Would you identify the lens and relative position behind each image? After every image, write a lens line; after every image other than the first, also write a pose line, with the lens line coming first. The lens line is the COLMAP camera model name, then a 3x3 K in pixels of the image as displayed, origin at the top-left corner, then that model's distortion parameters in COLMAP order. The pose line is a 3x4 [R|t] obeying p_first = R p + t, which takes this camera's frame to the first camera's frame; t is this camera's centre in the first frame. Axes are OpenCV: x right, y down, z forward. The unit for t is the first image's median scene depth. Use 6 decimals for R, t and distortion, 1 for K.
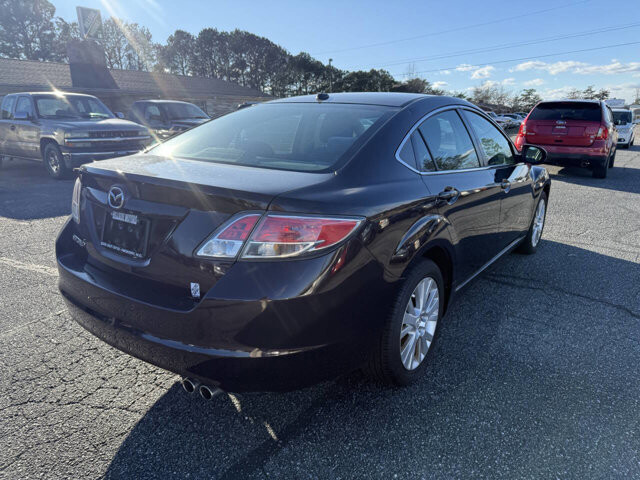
lens RADIAL K [[497.7, 0, 321.8], [0, 497.7, 252.7], [0, 0, 1]] dist [-0.007332, -0.011060]
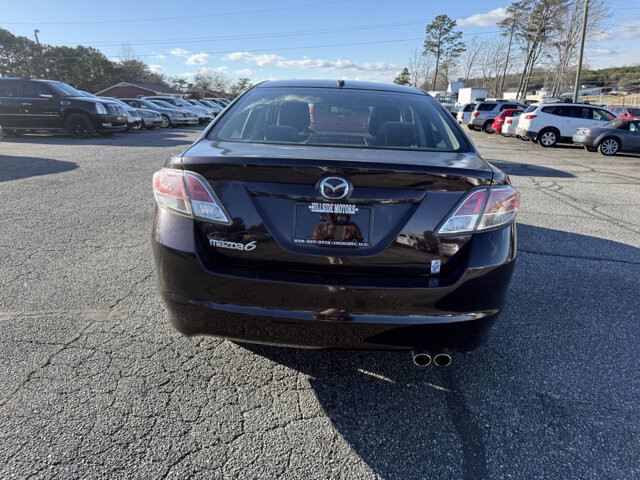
lens RADIAL K [[497.7, 0, 321.8], [0, 497.7, 252.7], [0, 0, 1]] dist [-0.007332, -0.011060]
pose [[0.798387, -0.145771, 0.584234, -0.130249], [0.129719, 0.989110, 0.069524, -0.007338], [-0.588007, 0.020279, 0.808602, 0.034374]]
